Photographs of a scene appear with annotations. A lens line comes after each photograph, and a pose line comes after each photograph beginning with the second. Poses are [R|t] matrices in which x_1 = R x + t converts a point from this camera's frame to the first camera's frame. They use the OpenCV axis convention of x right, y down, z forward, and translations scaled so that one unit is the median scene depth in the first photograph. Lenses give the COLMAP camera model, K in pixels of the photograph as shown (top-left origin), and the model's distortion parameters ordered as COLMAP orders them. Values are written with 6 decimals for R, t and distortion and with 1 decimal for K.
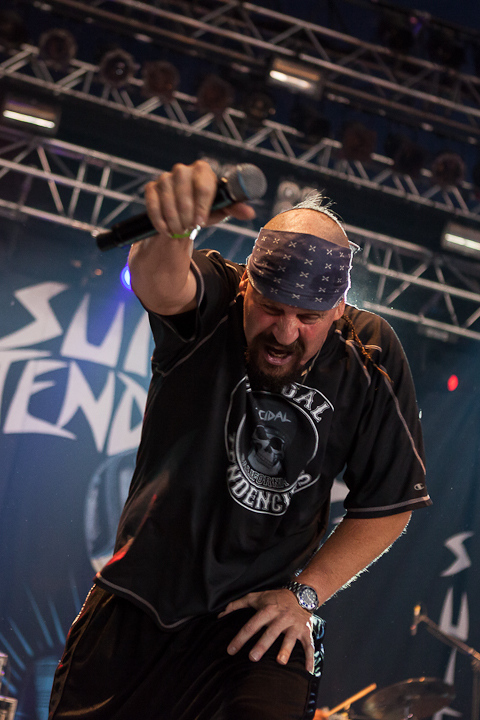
lens RADIAL K [[1313.9, 0, 240.0], [0, 1313.9, 360.0], [0, 0, 1]] dist [-0.013946, 0.053519]
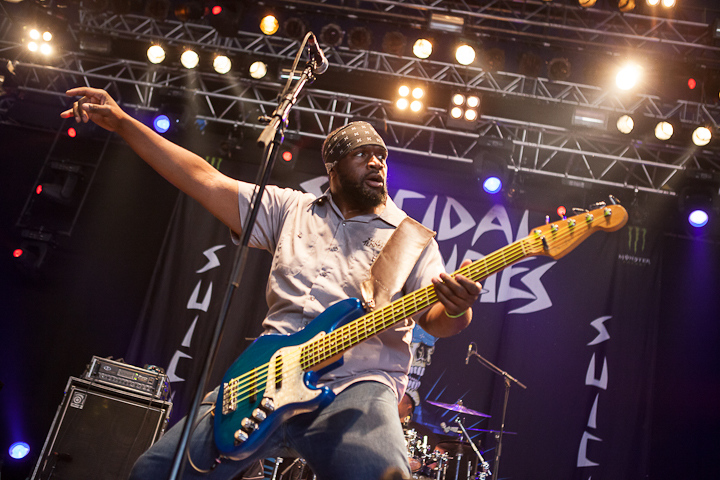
lens RADIAL K [[811.1, 0, 357.4], [0, 811.1, 251.3], [0, 0, 1]] dist [-0.029185, 0.016090]
pose [[0.941761, -0.078461, -0.327001, 0.223610], [0.075934, 0.996902, -0.020507, 0.059393], [0.327597, -0.005518, 0.944801, 0.062572]]
